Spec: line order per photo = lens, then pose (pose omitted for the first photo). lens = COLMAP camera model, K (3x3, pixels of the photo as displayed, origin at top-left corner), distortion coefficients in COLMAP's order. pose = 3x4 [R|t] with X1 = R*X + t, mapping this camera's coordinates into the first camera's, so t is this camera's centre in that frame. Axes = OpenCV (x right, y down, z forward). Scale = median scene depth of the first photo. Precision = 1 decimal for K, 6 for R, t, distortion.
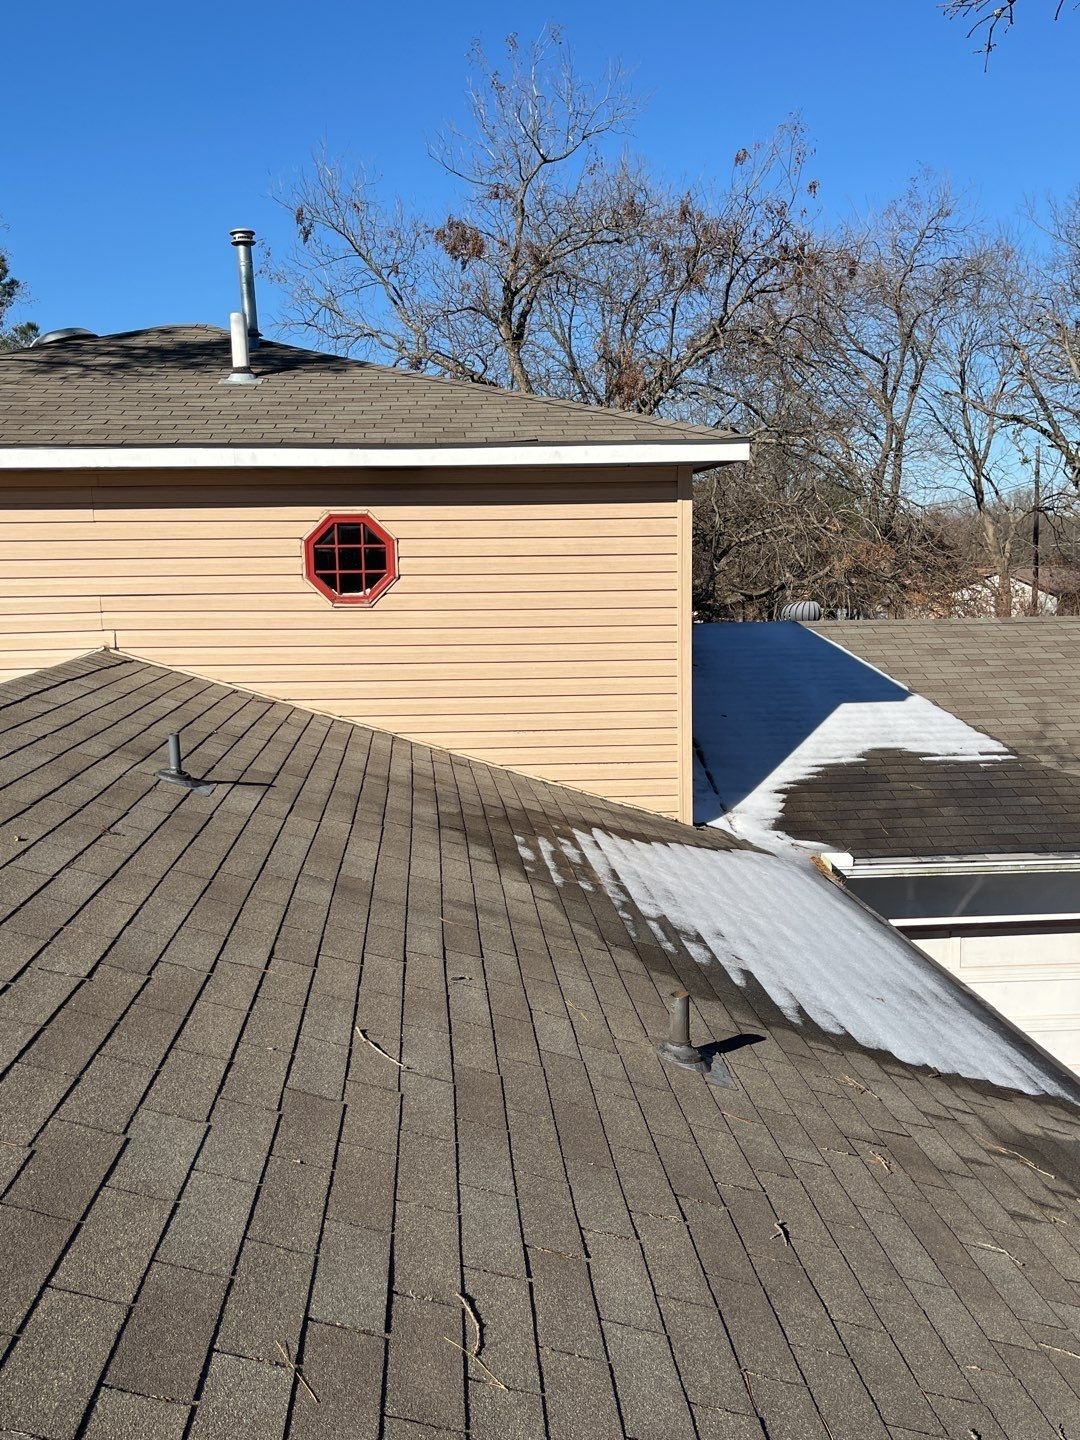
lens RADIAL K [[1252.2, 0, 545.8], [0, 1252.2, 719.4], [0, 0, 1]] dist [0.057303, -0.100462]
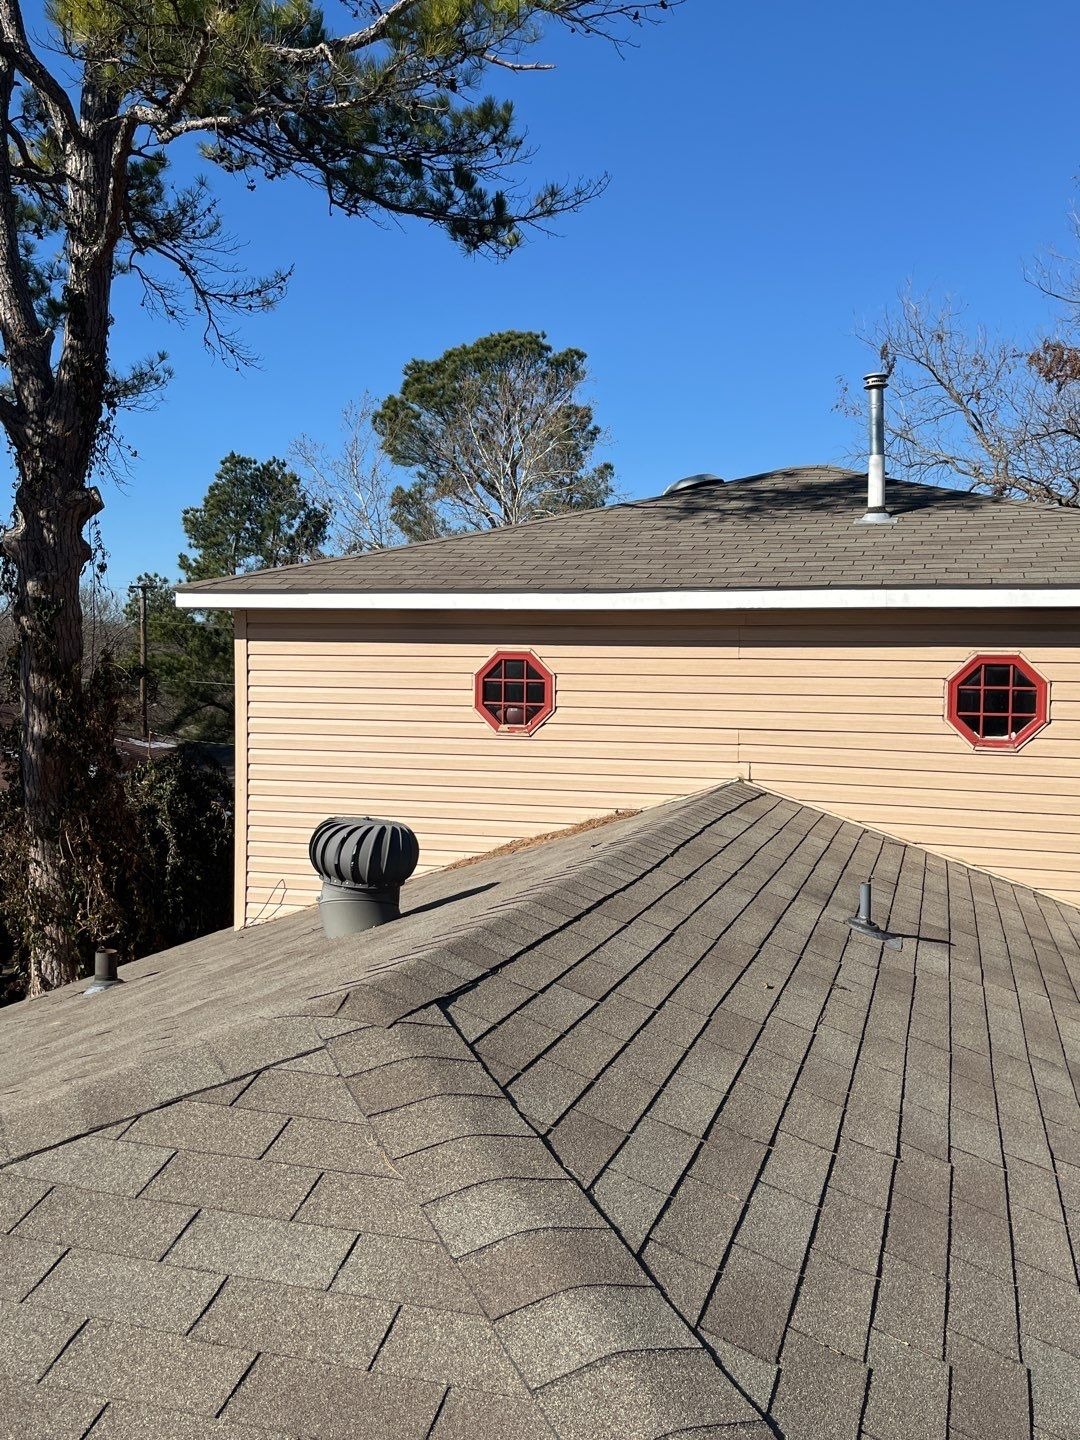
lens RADIAL K [[1252.2, 0, 545.8], [0, 1252.2, 719.4], [0, 0, 1]] dist [0.057303, -0.100462]
pose [[0.916497, 0.039655, -0.398071, -0.087193], [-0.077164, 0.993912, -0.078645, -0.012099], [0.392529, 0.102795, 0.913977, -0.010240]]
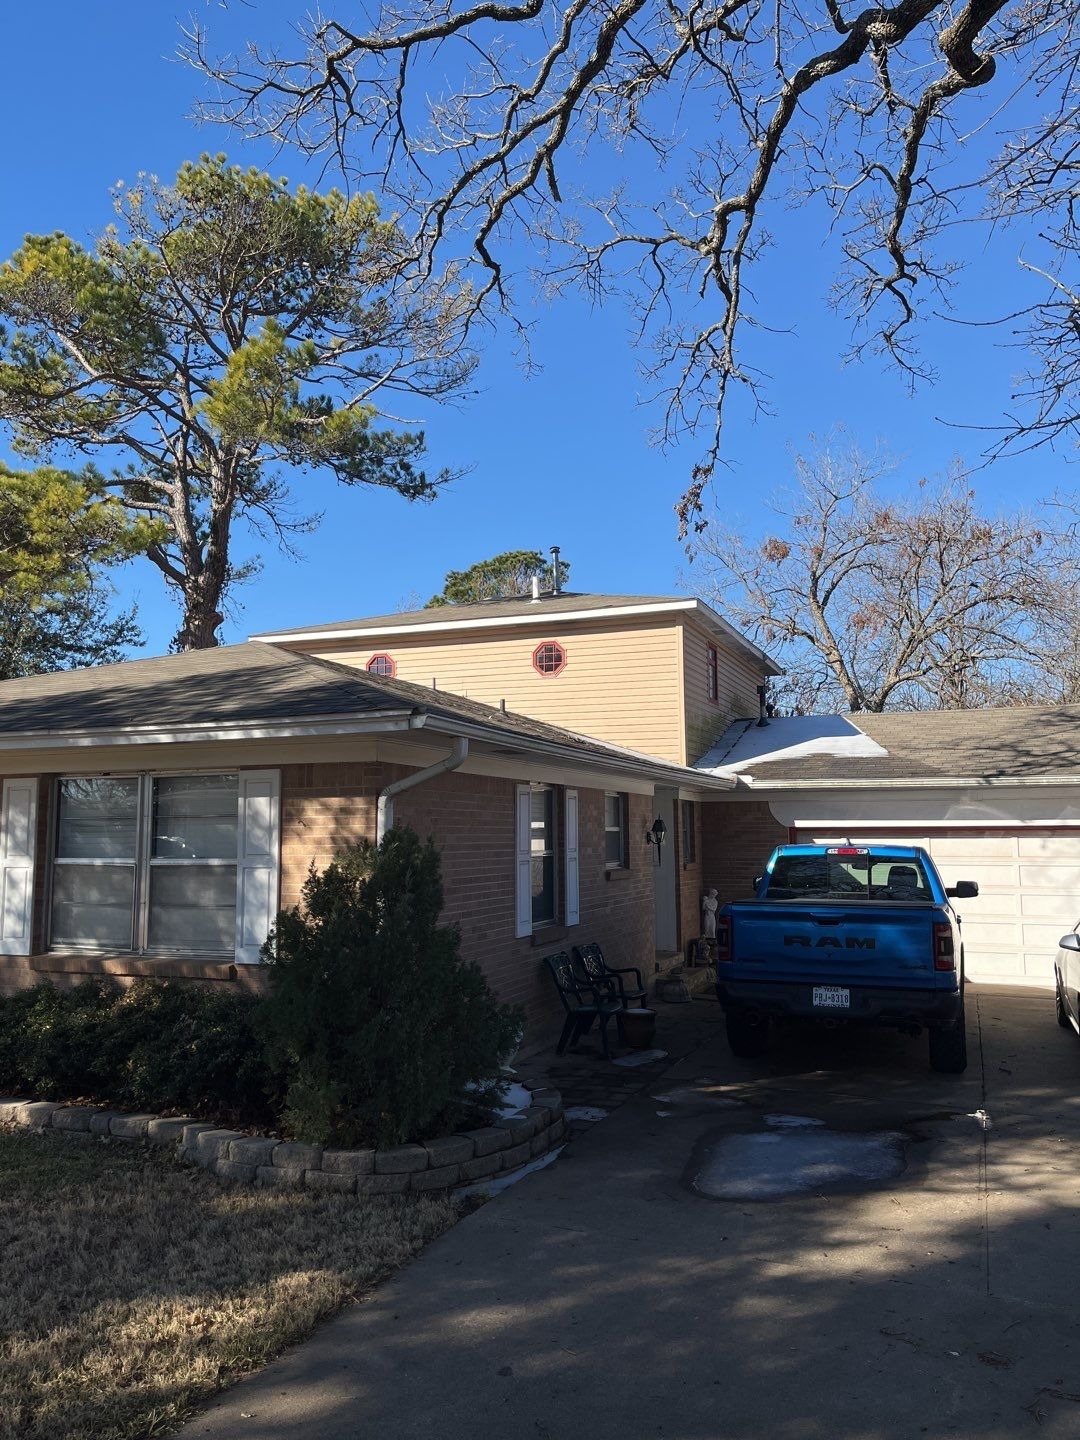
lens RADIAL K [[1065.3, 0, 540.0], [0, 1065.3, 720.0], [0, 0, 1]] dist [0.001075, -0.000568]
pose [[0.891980, -0.038225, -0.450455, 0.782494], [-0.069556, 0.972950, -0.220296, 0.462390], [0.446691, 0.227832, 0.865193, -0.829107]]
